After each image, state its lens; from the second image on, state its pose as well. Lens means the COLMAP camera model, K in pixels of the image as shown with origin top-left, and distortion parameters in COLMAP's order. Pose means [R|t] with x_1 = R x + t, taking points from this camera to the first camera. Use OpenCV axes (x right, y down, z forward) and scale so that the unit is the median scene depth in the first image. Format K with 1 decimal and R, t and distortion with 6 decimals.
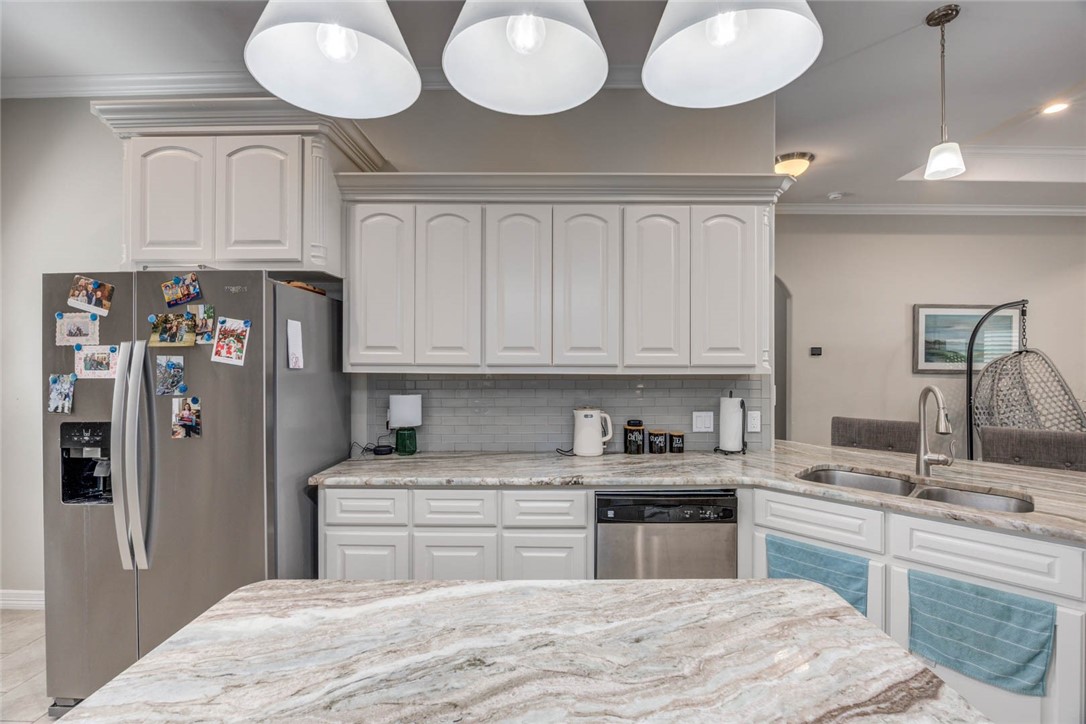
lens RADIAL K [[481.7, 0, 541.3], [0, 481.7, 361.9], [0, 0, 1]] dist [-0.009153, -0.000438]
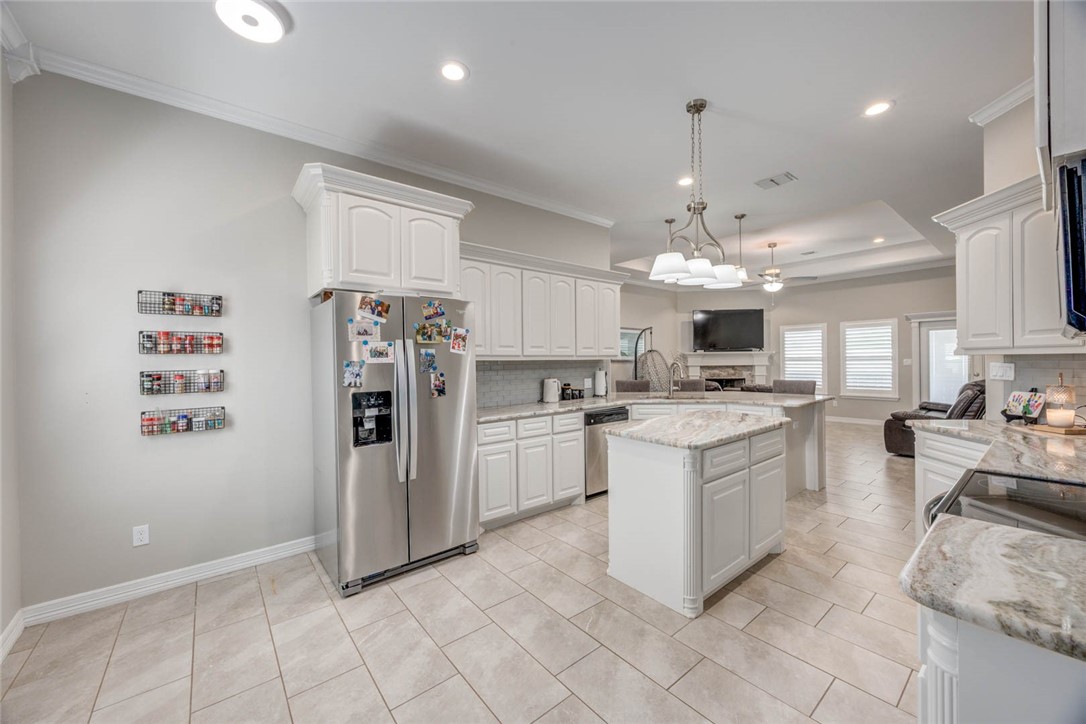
lens RADIAL K [[418.2, 0, 547.1], [0, 418.2, 362.3], [0, 0, 1]] dist [0.002964, 0.000060]
pose [[0.766842, -0.012664, 0.641711, -1.380676], [0.009314, 0.999920, 0.008604, 0.025462], [-0.641768, -0.000621, 0.766899, -0.387771]]
